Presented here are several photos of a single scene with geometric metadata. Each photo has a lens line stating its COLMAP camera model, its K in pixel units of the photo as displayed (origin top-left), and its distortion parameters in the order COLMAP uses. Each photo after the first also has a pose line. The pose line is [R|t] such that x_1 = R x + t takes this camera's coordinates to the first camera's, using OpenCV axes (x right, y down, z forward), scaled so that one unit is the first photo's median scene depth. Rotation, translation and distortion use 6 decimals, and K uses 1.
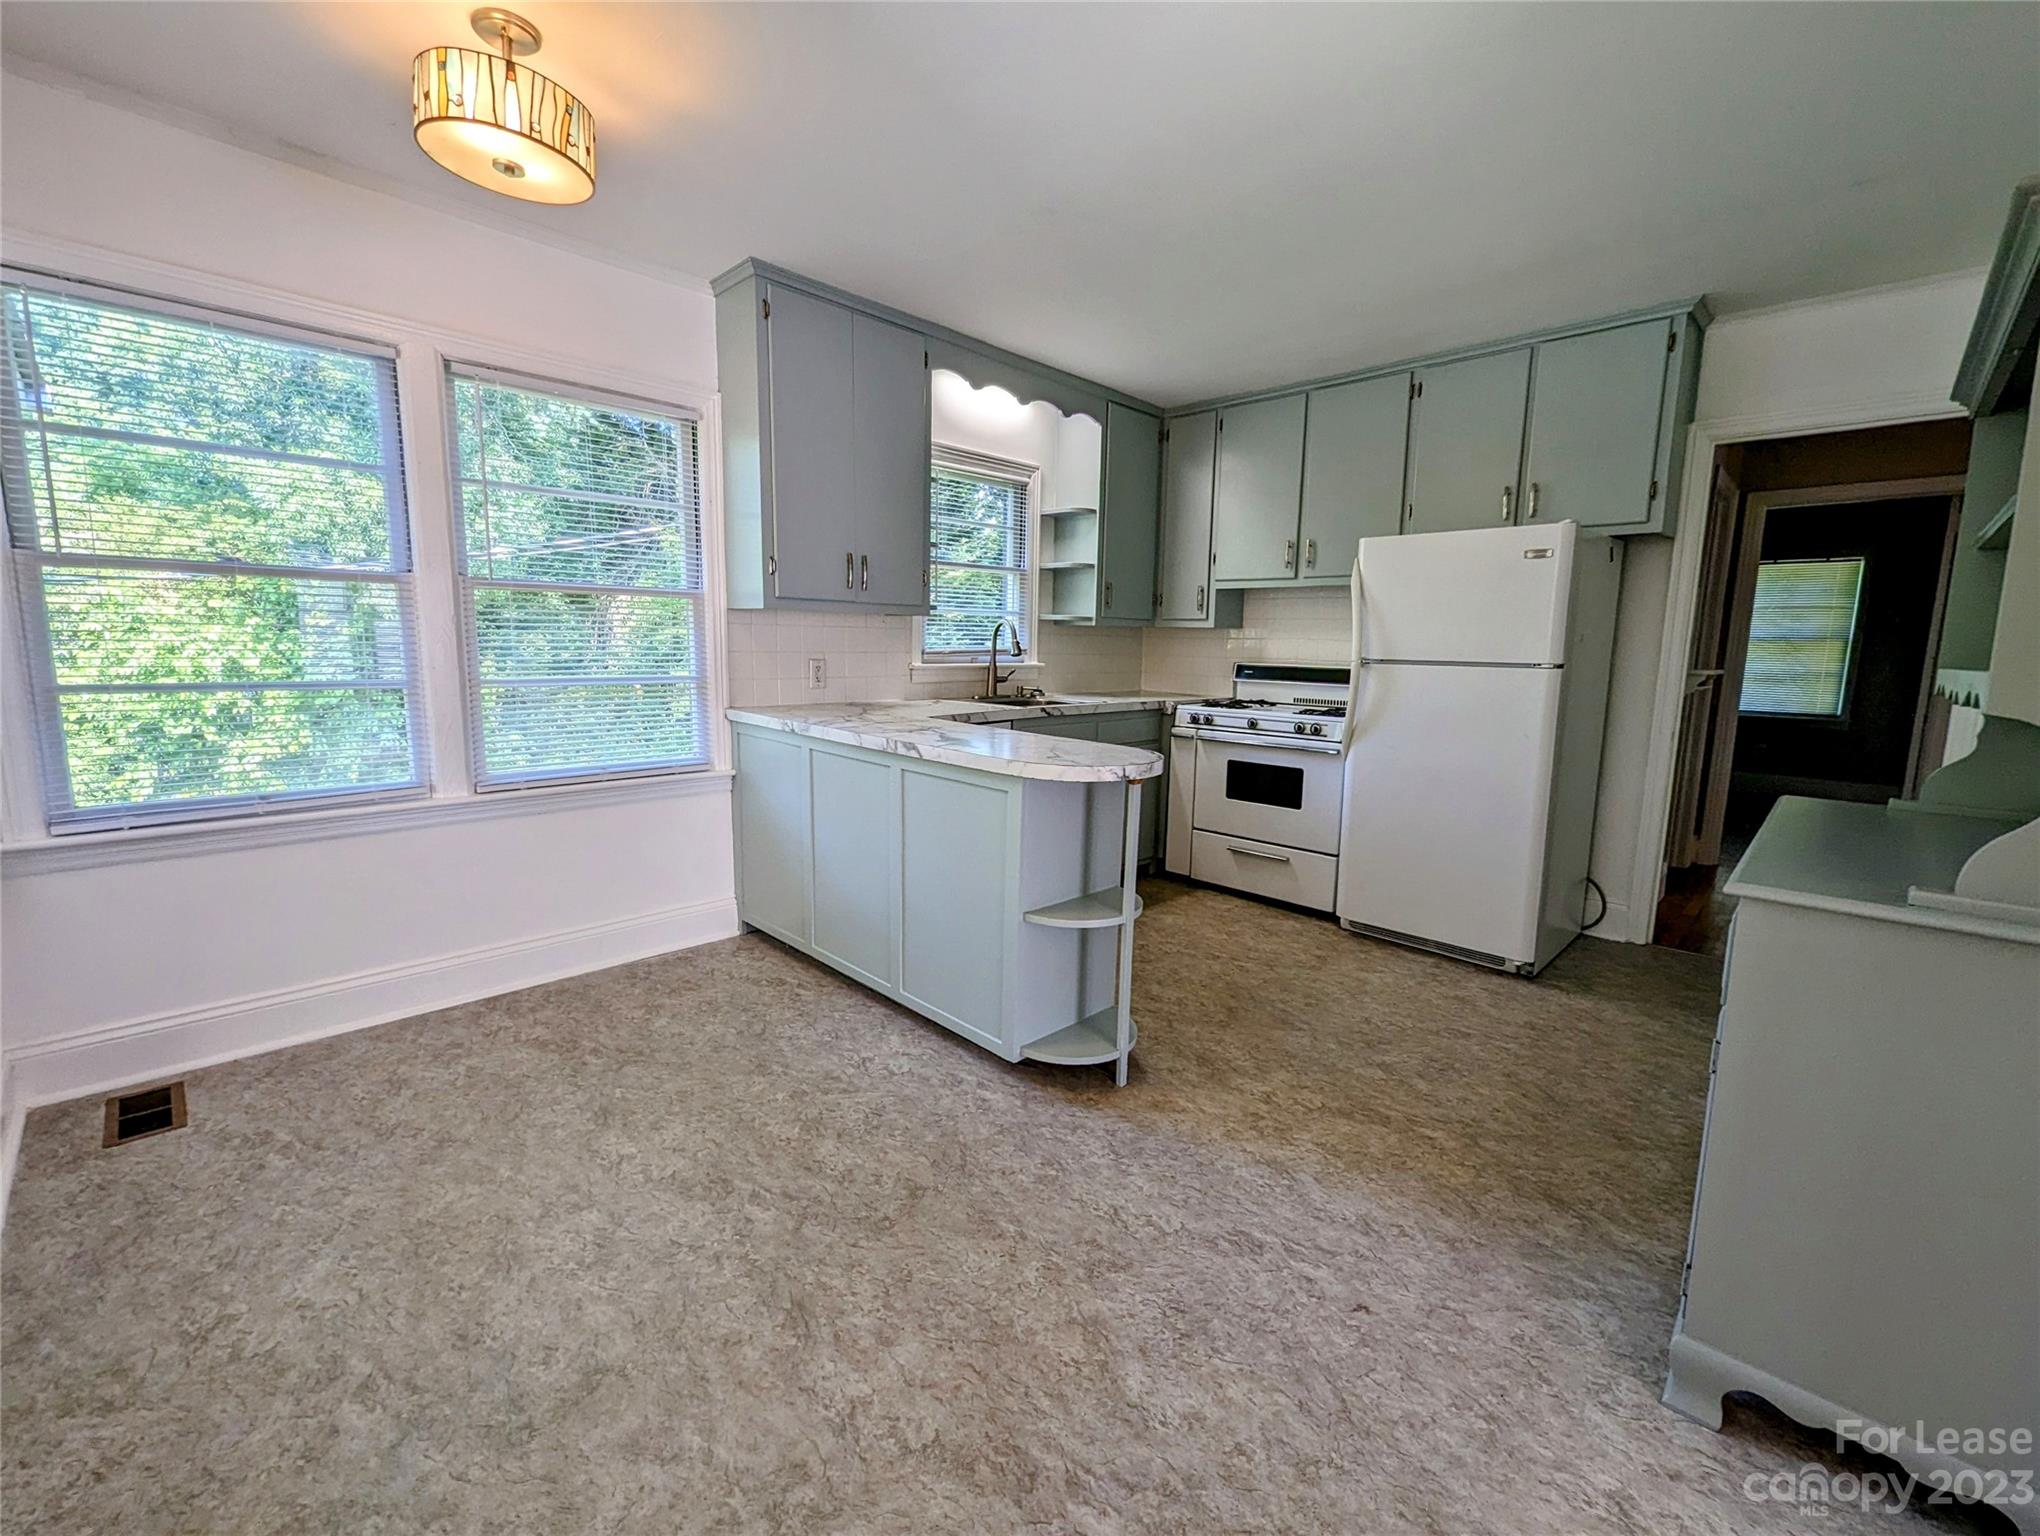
lens RADIAL K [[848.5, 0, 1031.3], [0, 848.5, 755.6], [0, 0, 1]] dist [0.001244, -0.001884]
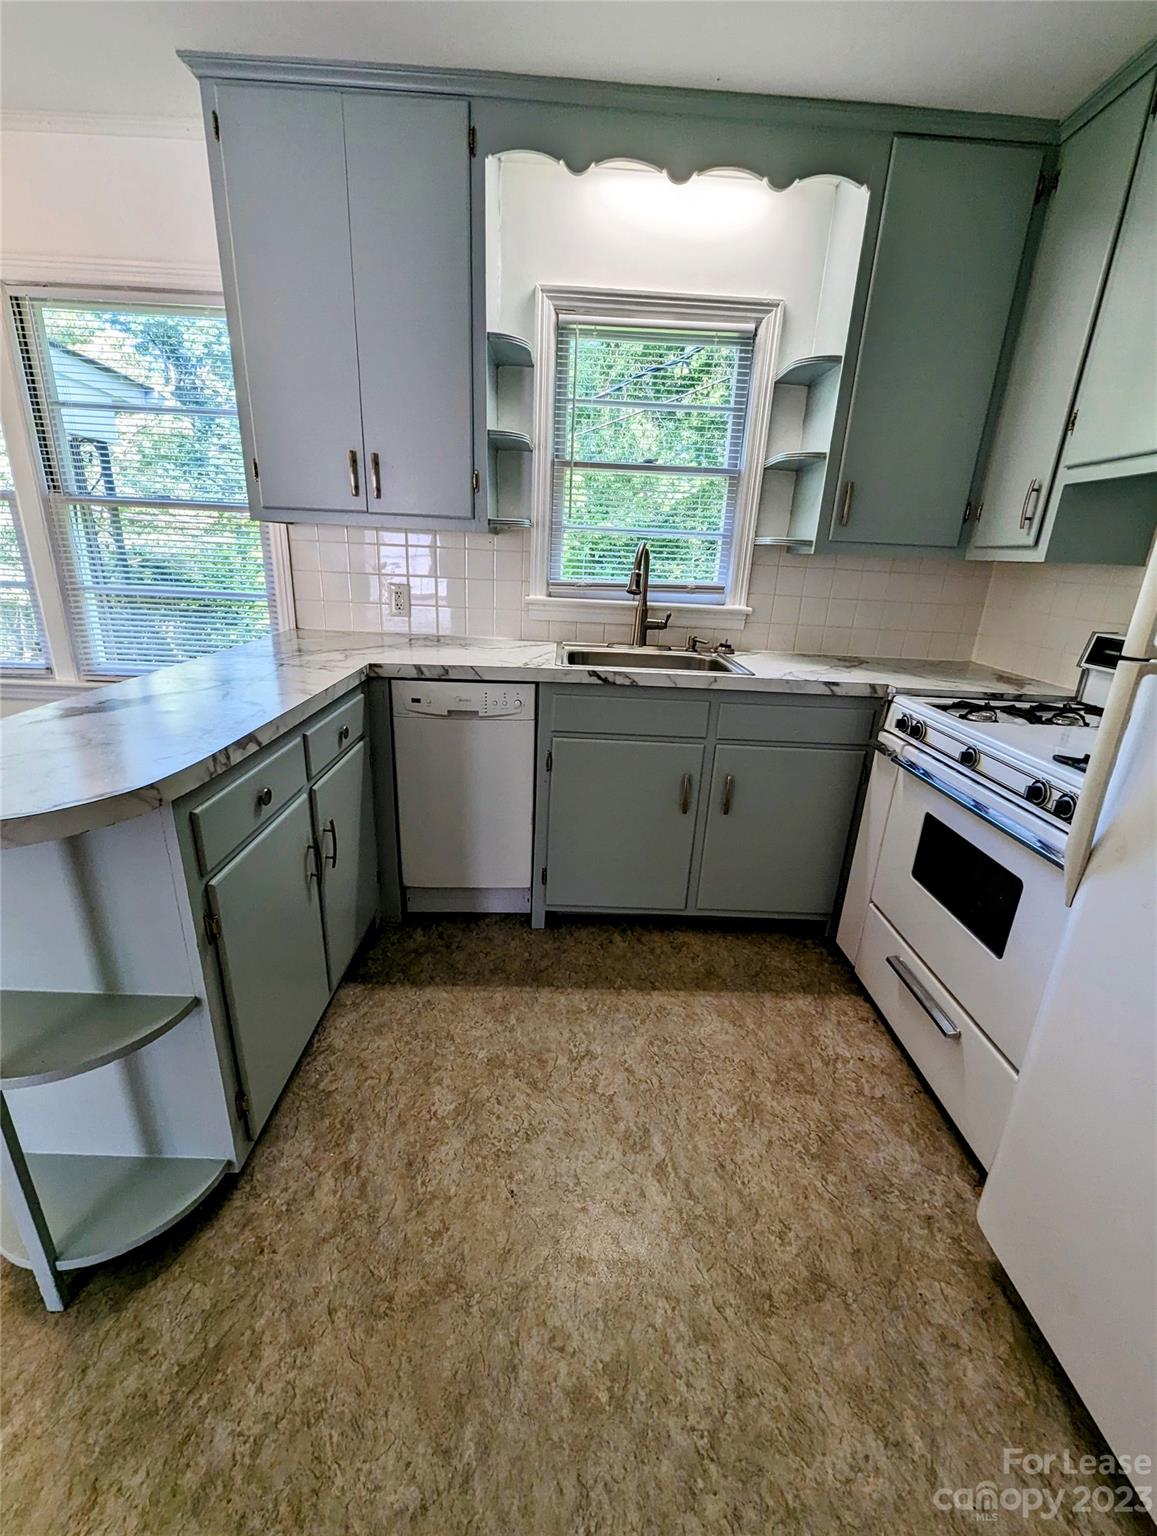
lens RADIAL K [[638.9, 0, 581.7], [0, 638.9, 771.6], [0, 0, 1]] dist [0.001244, -0.001884]
pose [[0.706998, 0.239182, -0.665541, 0.486696], [-0.127980, 0.968806, 0.212217, -0.111318], [0.695539, -0.064861, 0.715555, 0.789585]]
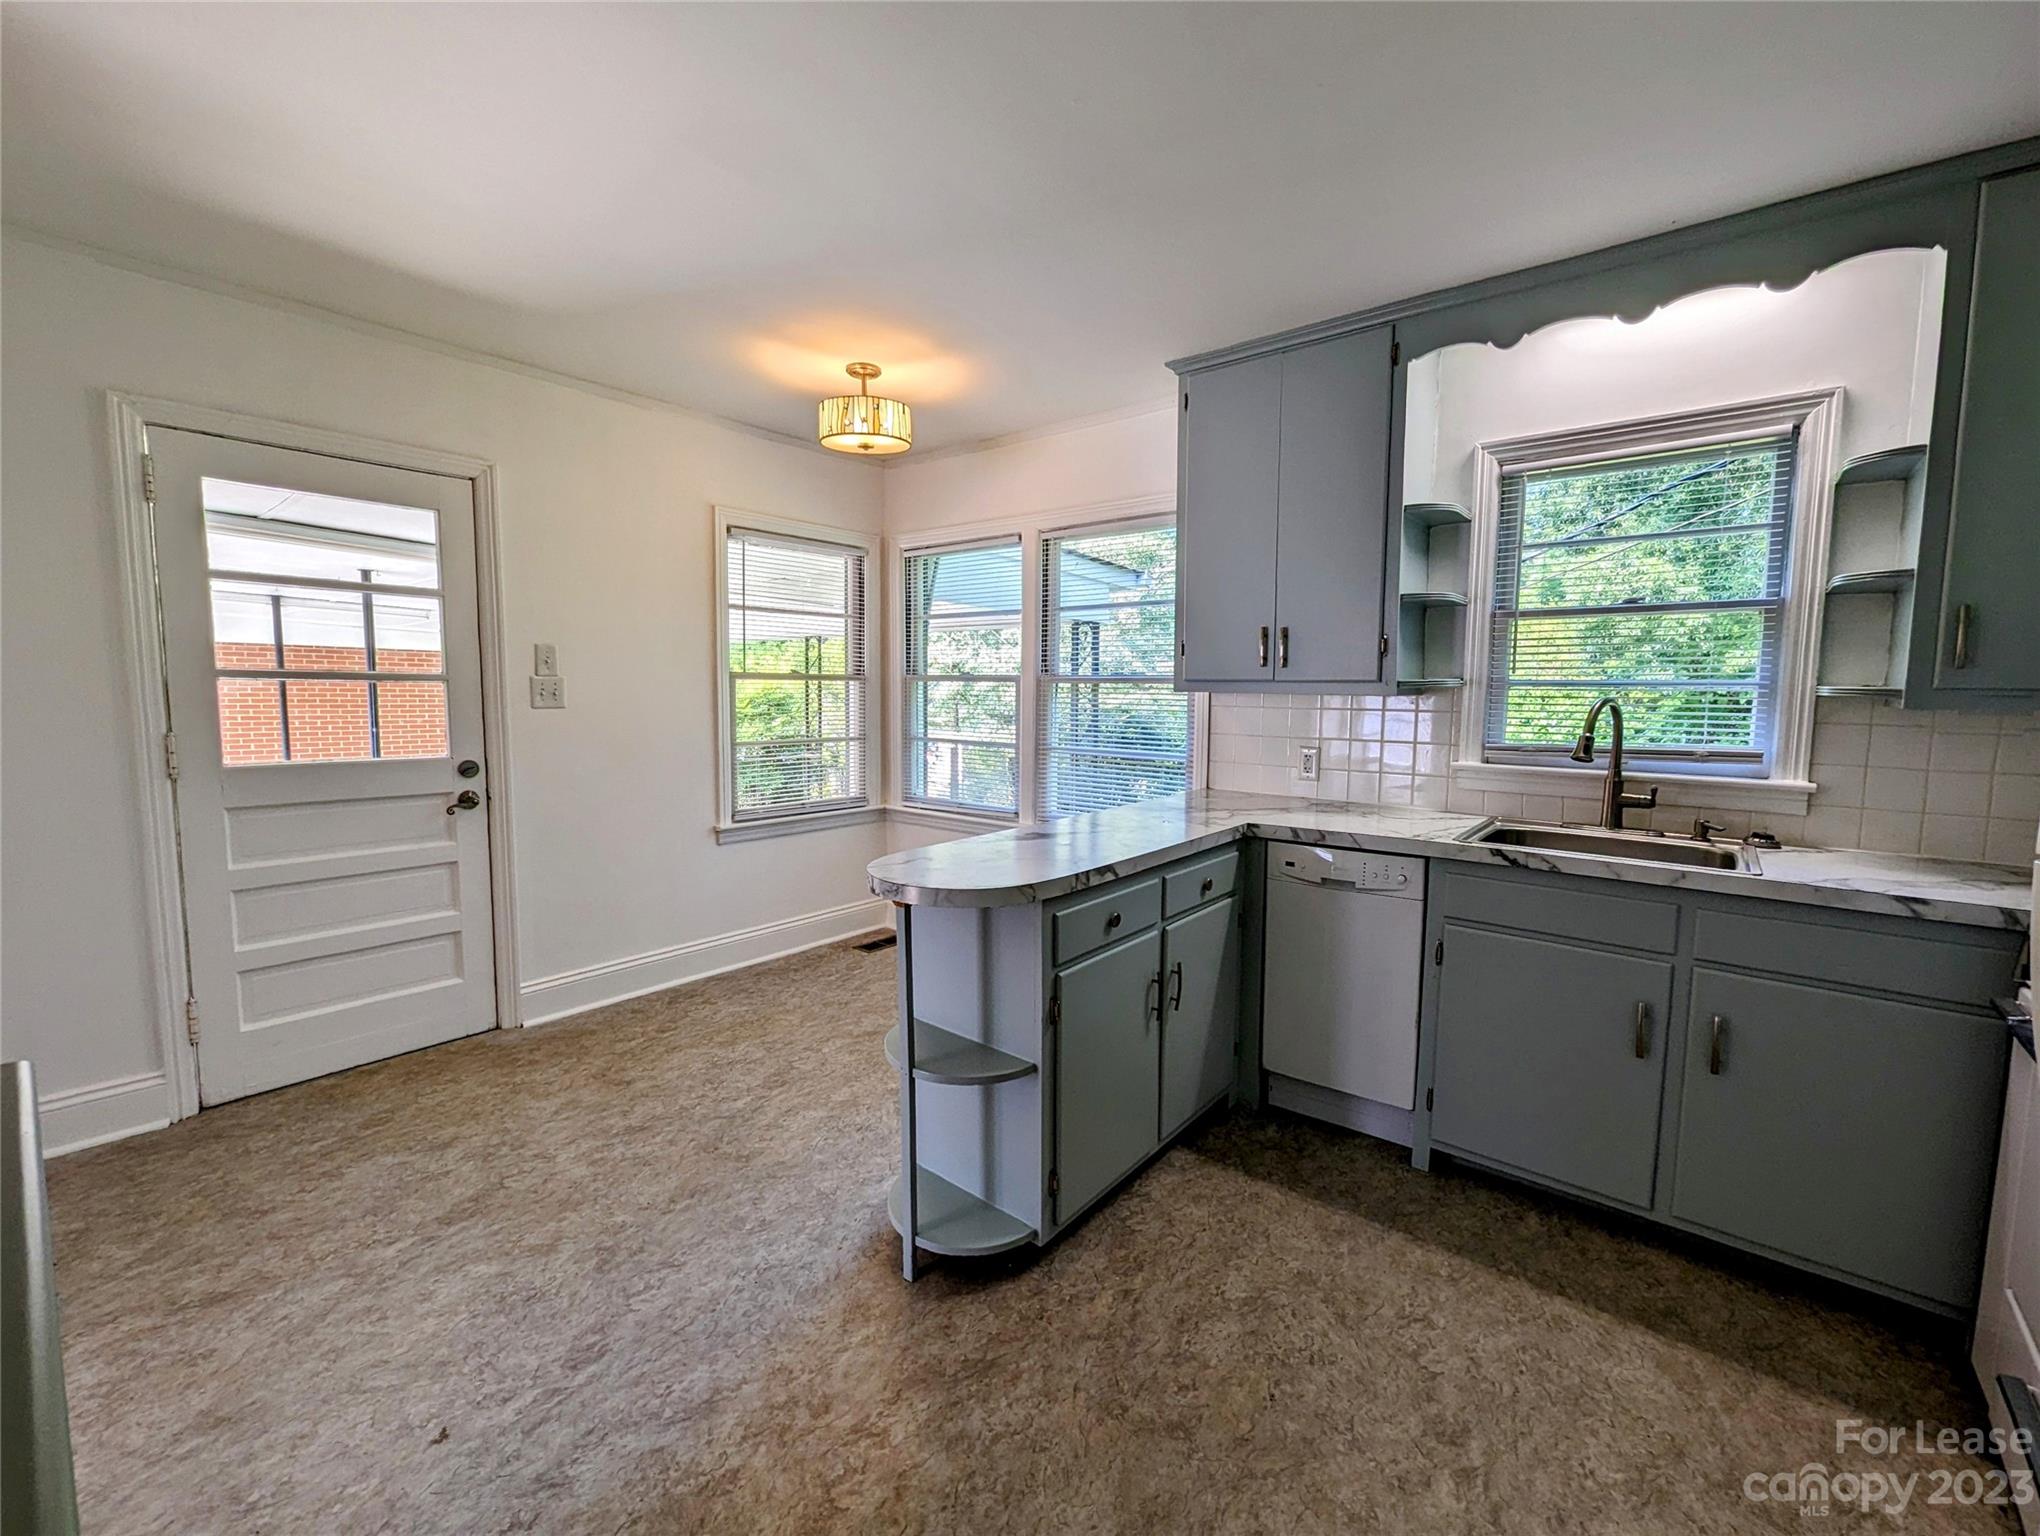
lens RADIAL K [[848.5, 0, 1024.6], [0, 848.5, 759.0], [0, 0, 1]] dist [0.001244, -0.001884]
pose [[0.077945, 0.064195, -0.994889, 0.731484], [-0.143582, 0.988244, 0.052517, -0.131144], [0.986564, 0.138755, 0.086246, 0.799070]]
